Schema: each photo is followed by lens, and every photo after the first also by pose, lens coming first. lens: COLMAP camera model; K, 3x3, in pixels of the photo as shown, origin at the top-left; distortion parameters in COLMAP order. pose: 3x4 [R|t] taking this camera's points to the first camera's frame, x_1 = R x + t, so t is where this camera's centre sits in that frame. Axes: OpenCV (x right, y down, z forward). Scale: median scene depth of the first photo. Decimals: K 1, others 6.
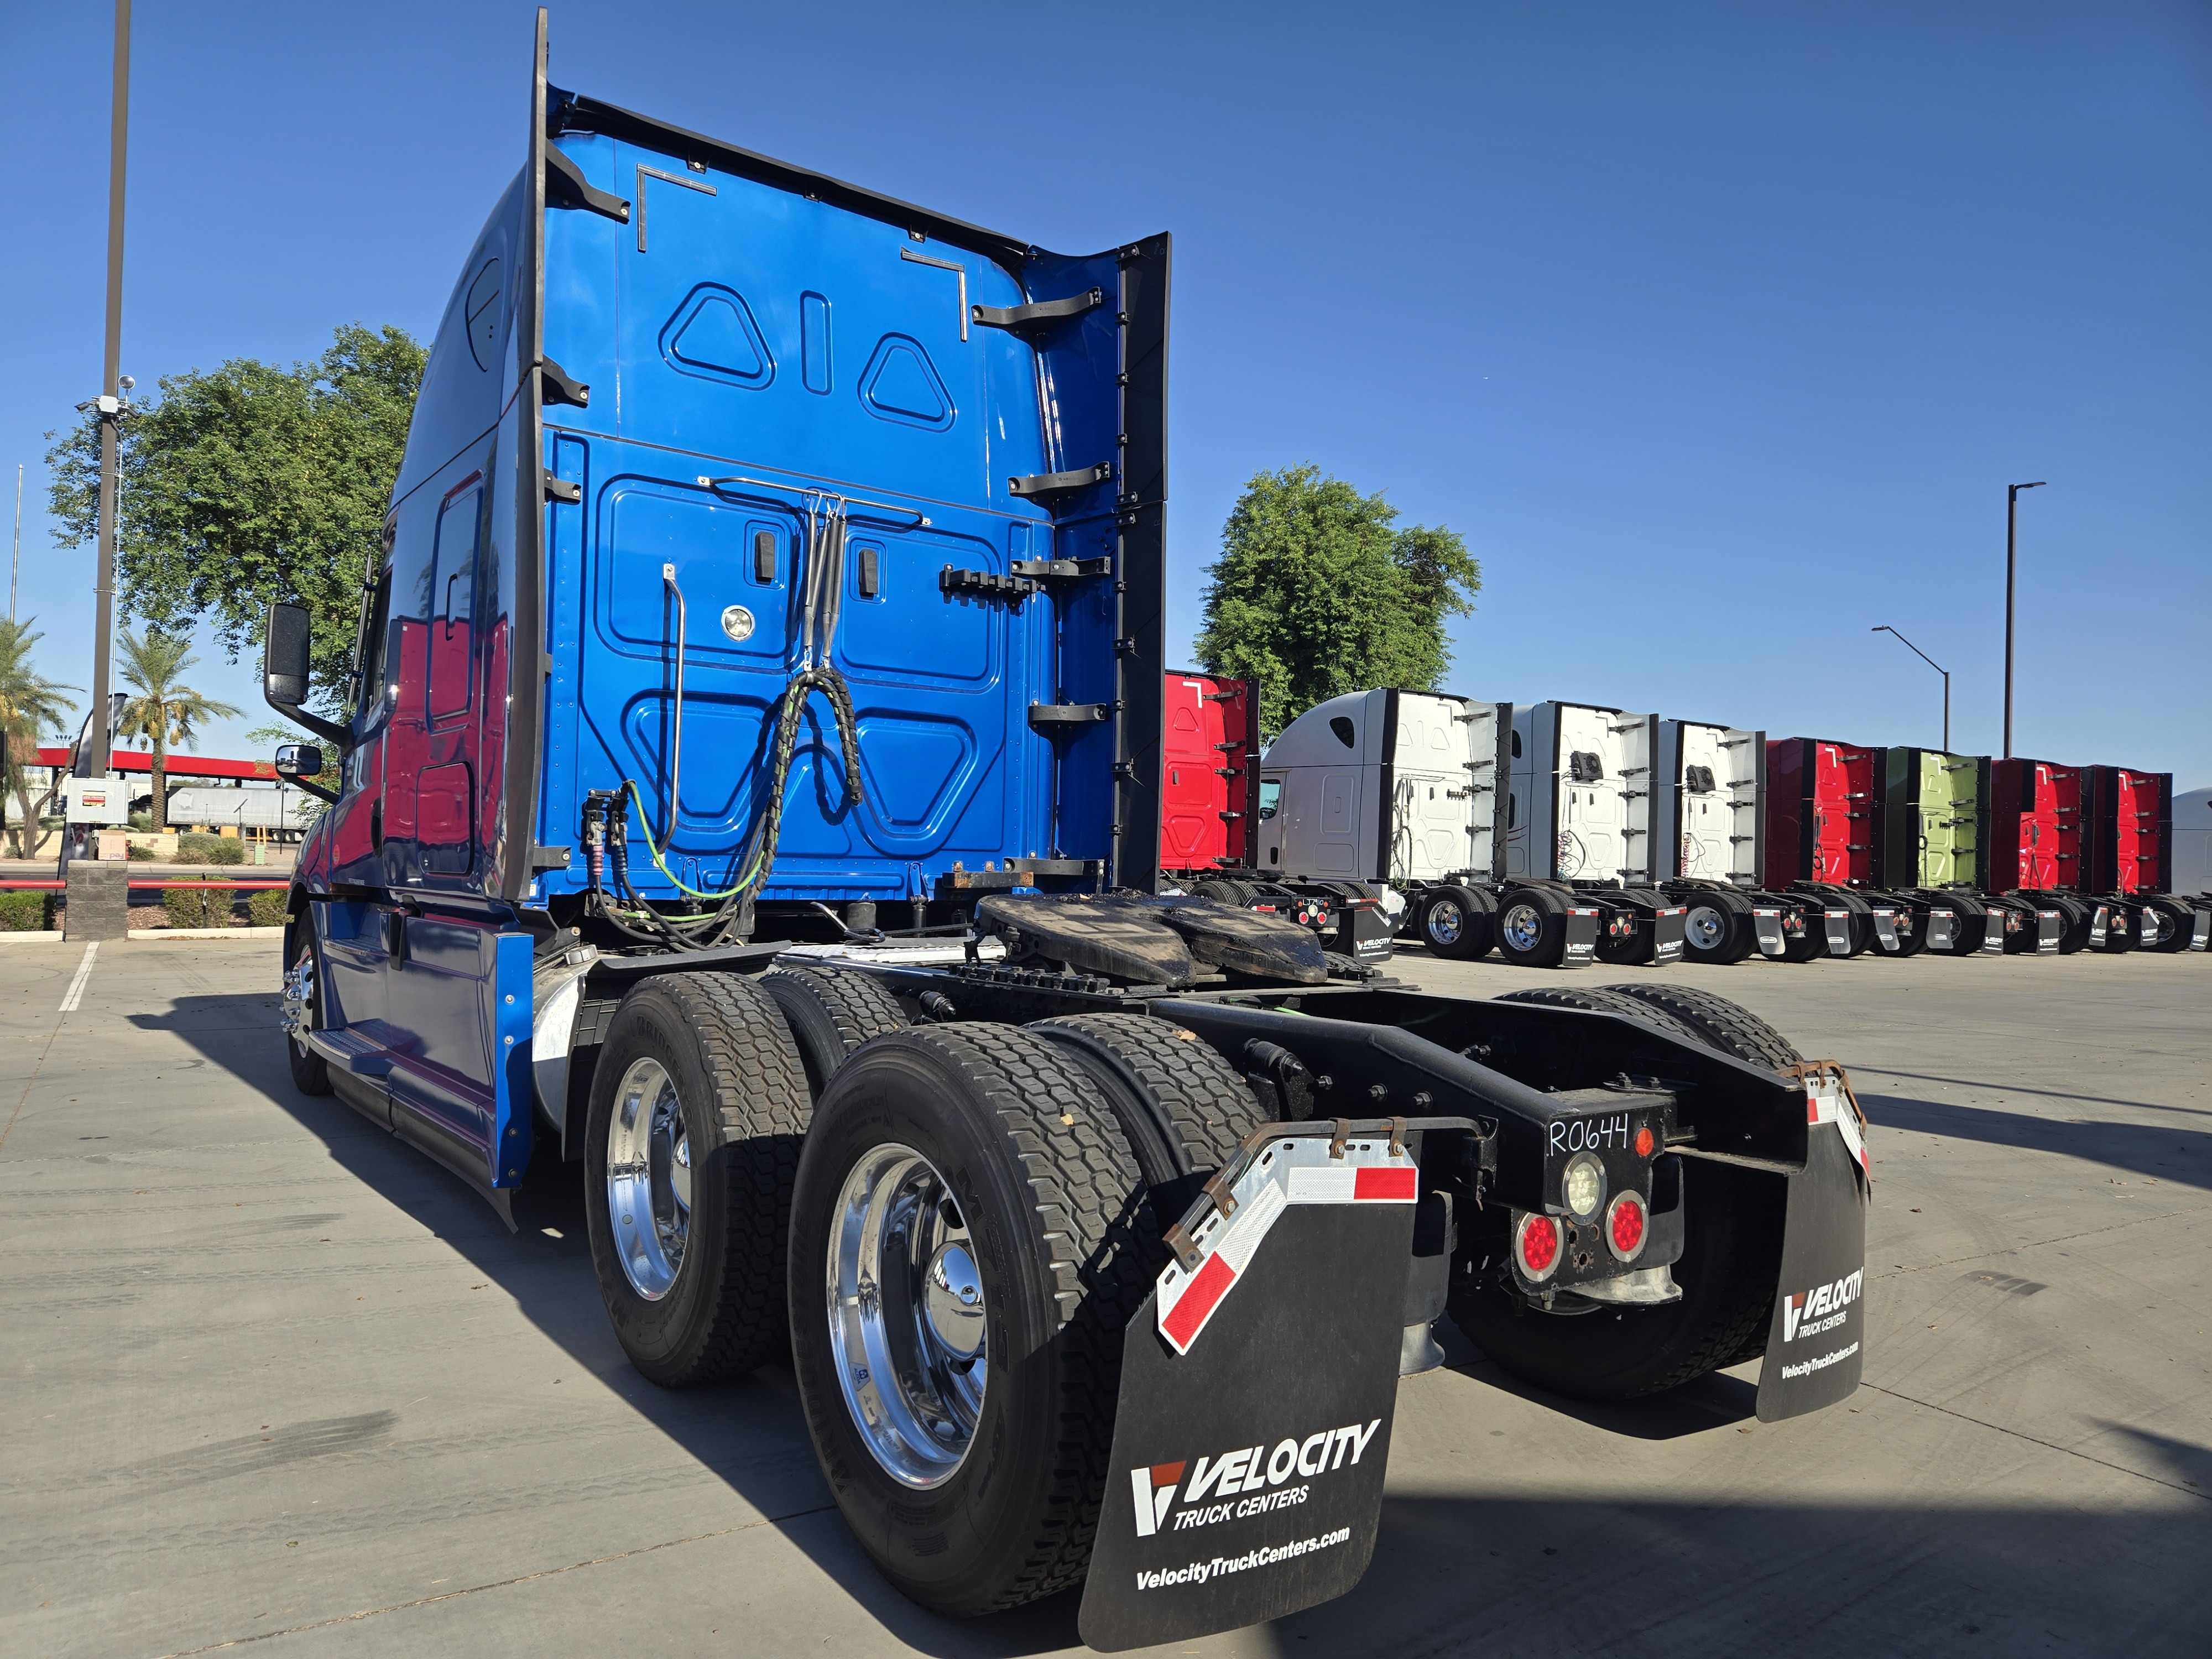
lens RADIAL K [[1489.6, 0, 1093.3], [0, 1489.6, 815.0], [0, 0, 1]] dist [0.056278, -0.042476]
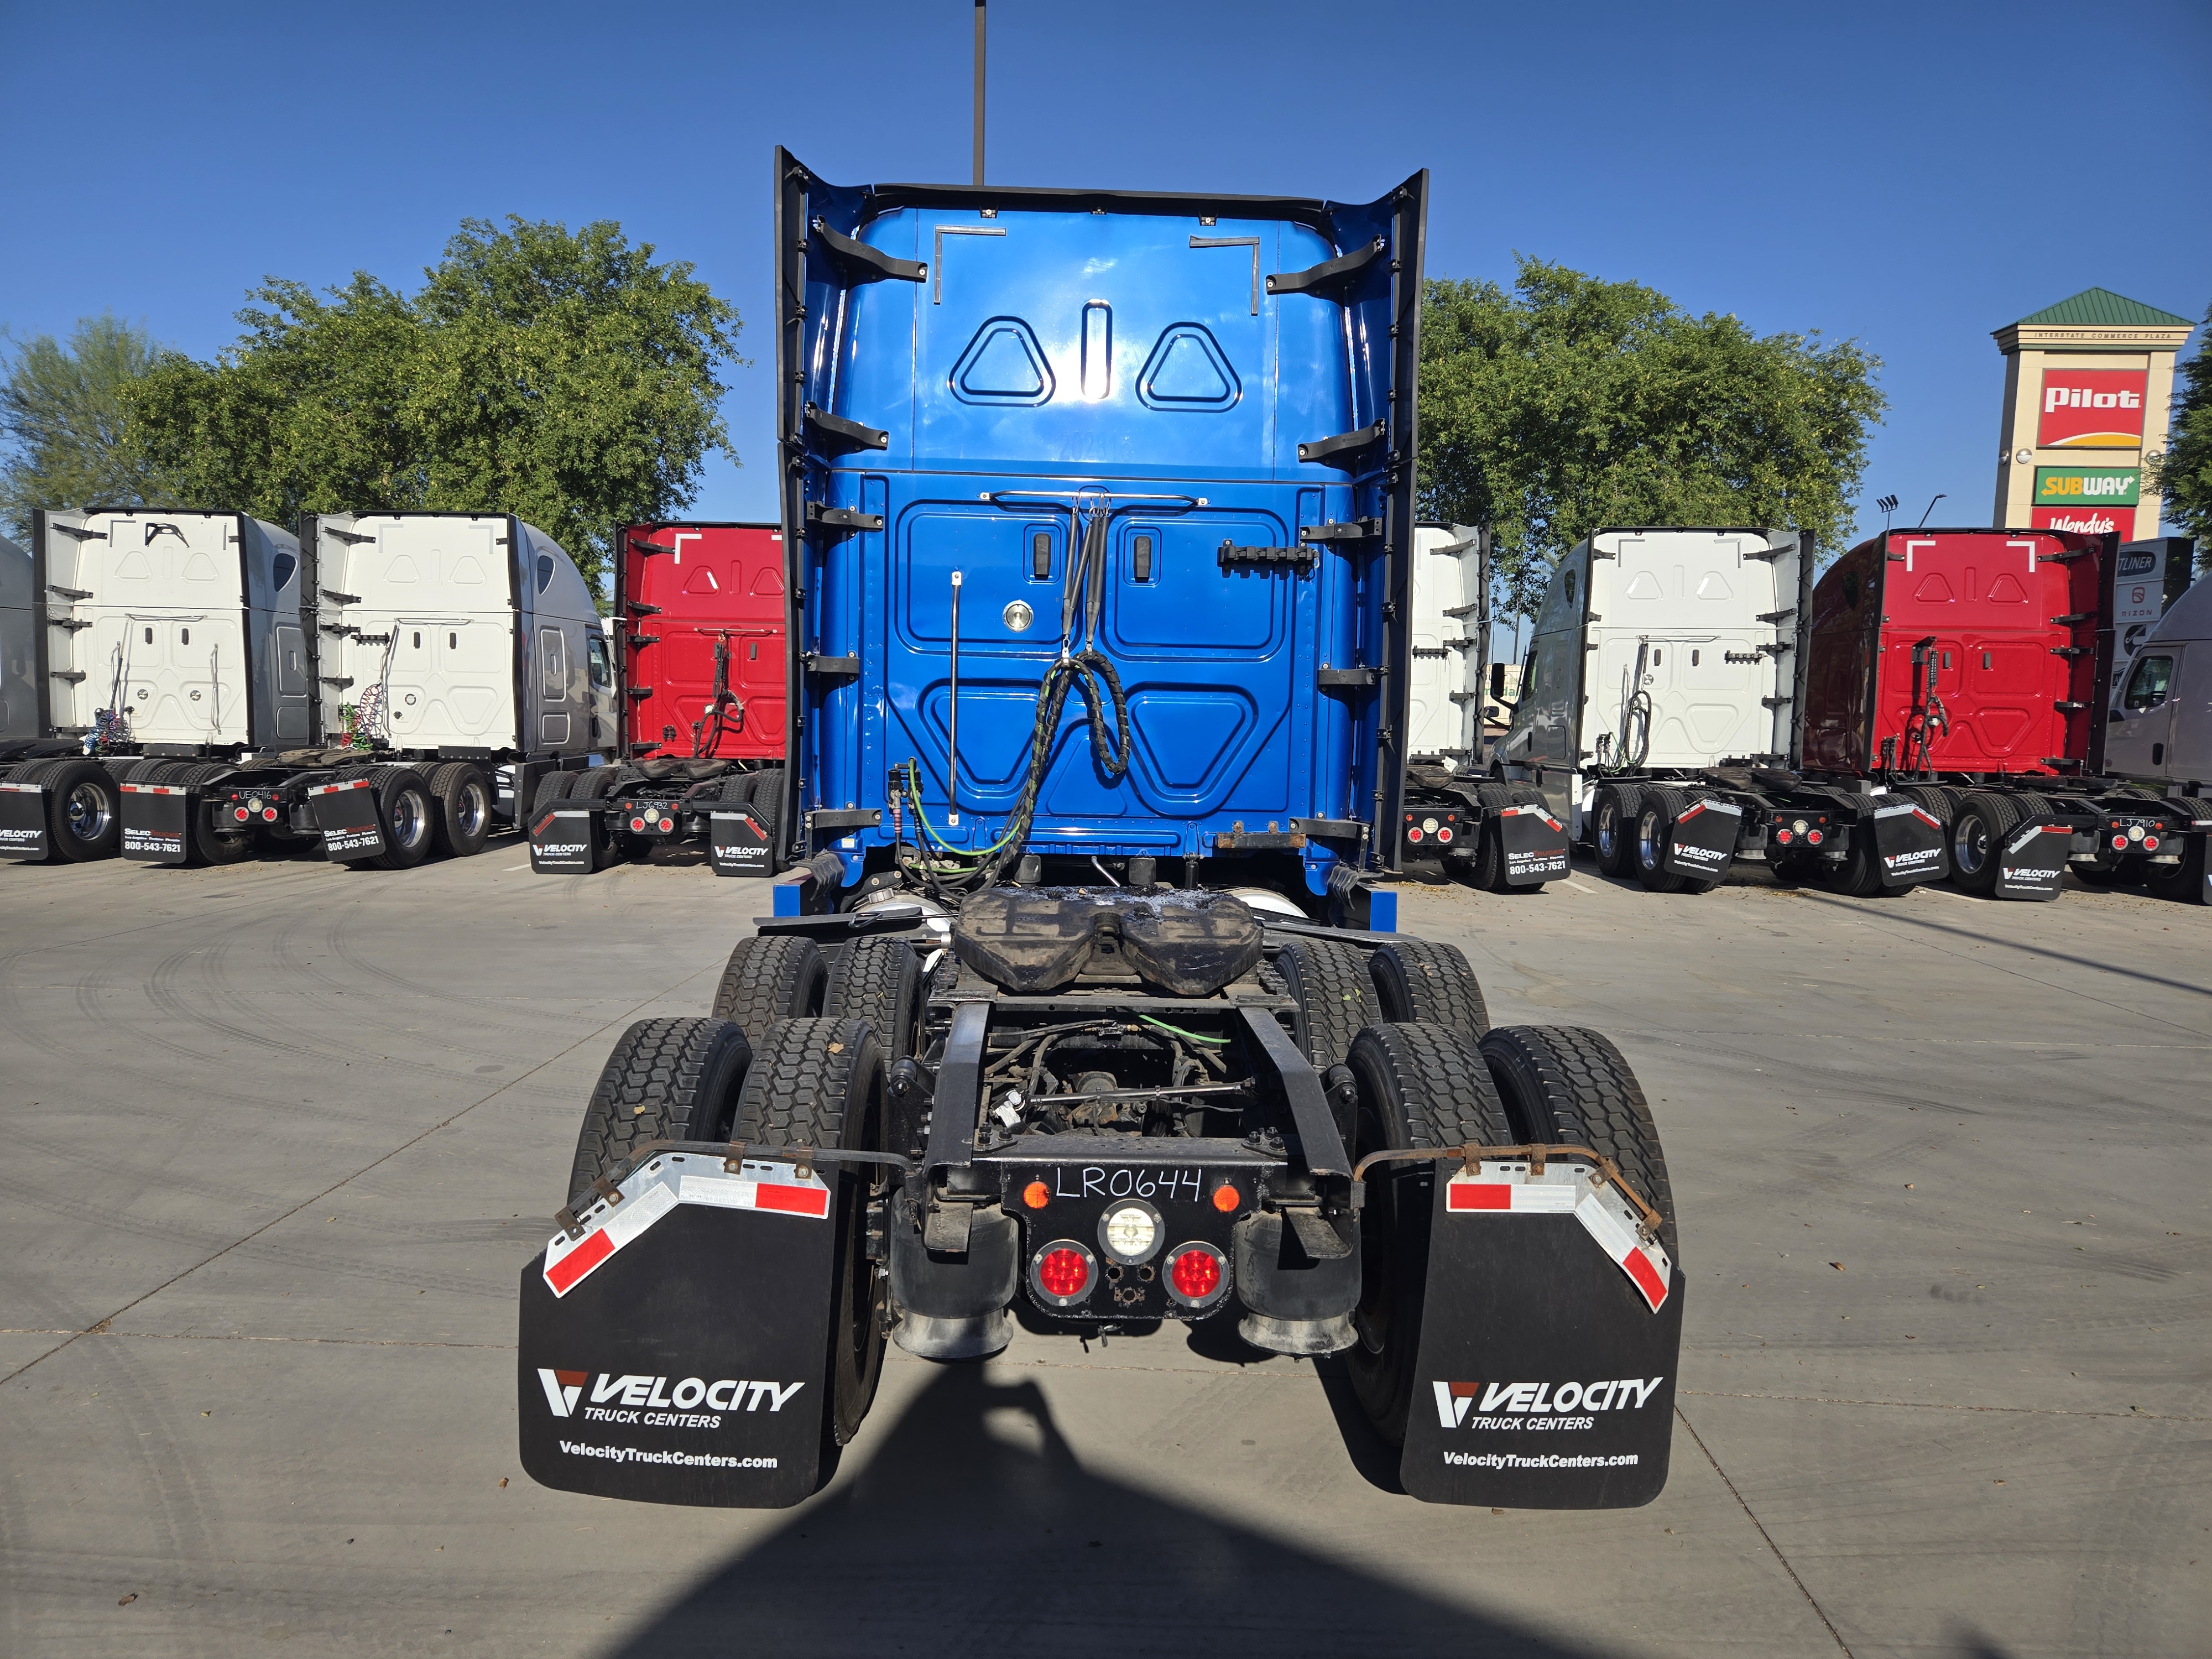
lens RADIAL K [[1489.6, 0, 1084.1], [0, 1489.6, 827.2], [0, 0, 1]] dist [0.056278, -0.042476]
pose [[0.822400, 0.040064, -0.567497, 0.489198], [0.015641, 0.995548, 0.092949, -0.075674], [0.568694, -0.085317, 0.818112, 0.073477]]
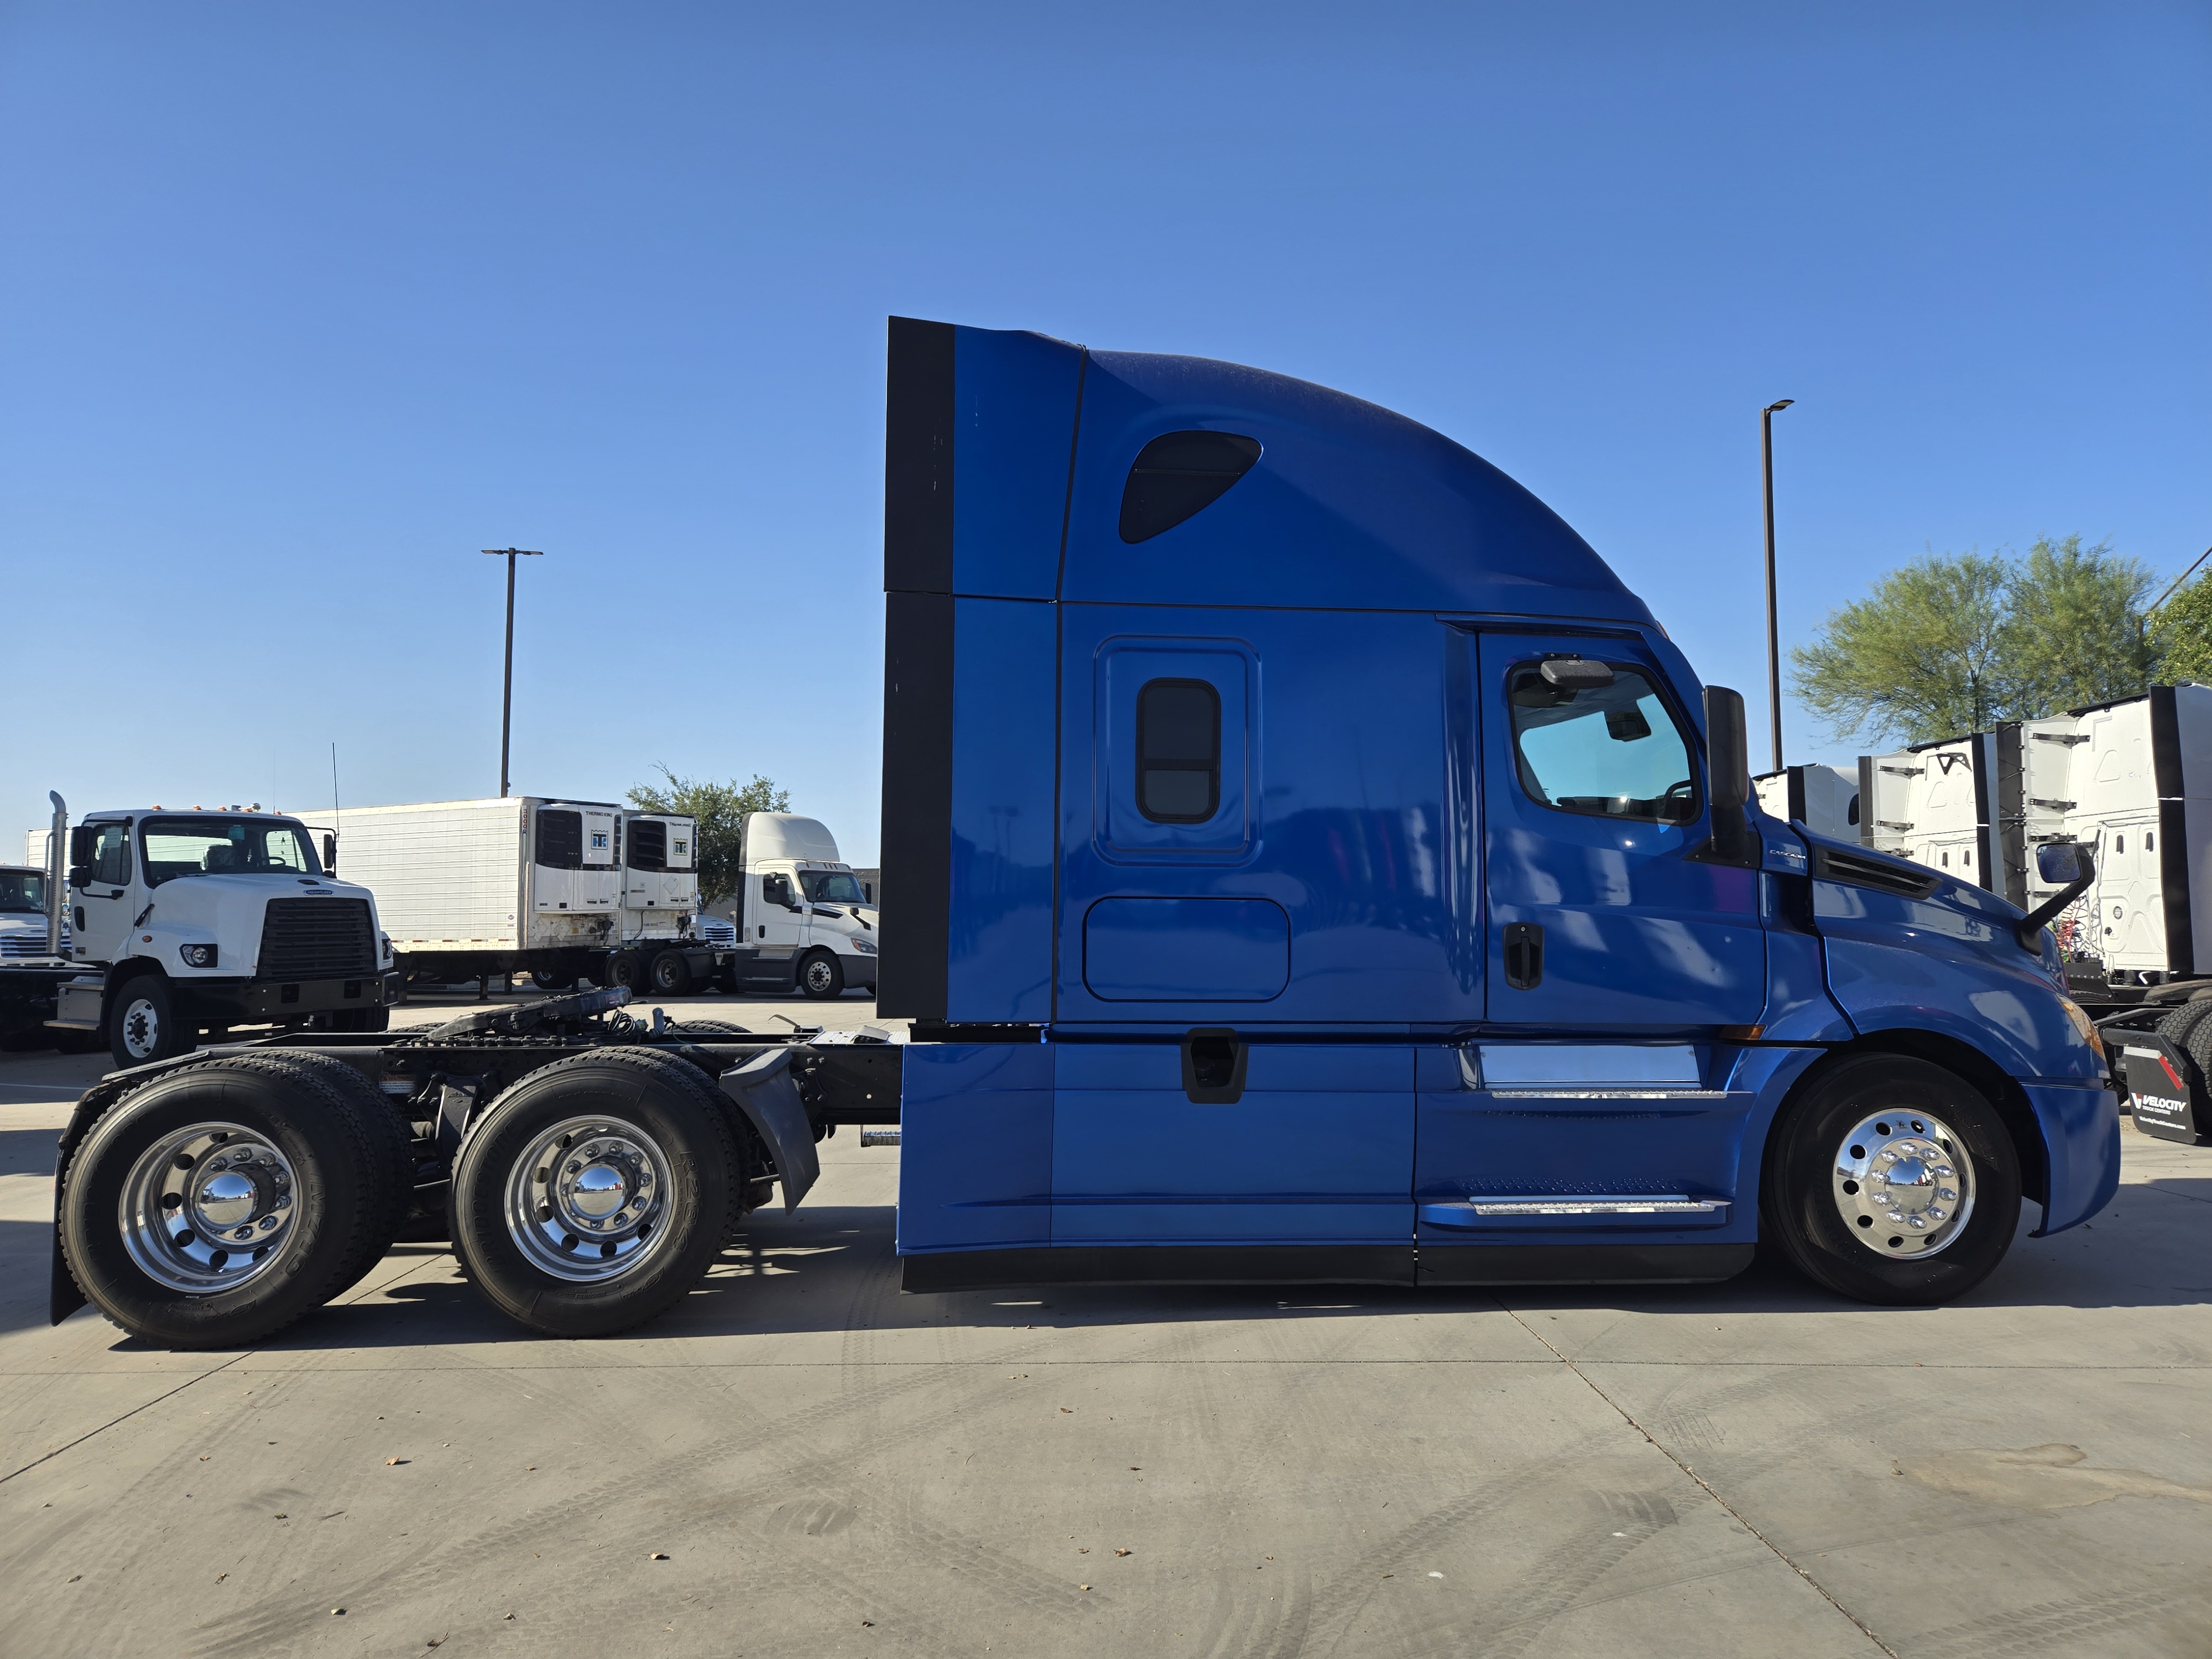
lens RADIAL K [[1489.6, 0, 1102.7], [0, 1489.6, 771.2], [0, 0, 1]] dist [0.056278, -0.042476]
pose [[-0.507273, -0.113242, -0.854313, 0.876975], [0.010396, 0.990453, -0.137460, 0.040385], [0.861723, -0.078611, -0.501253, 1.787160]]
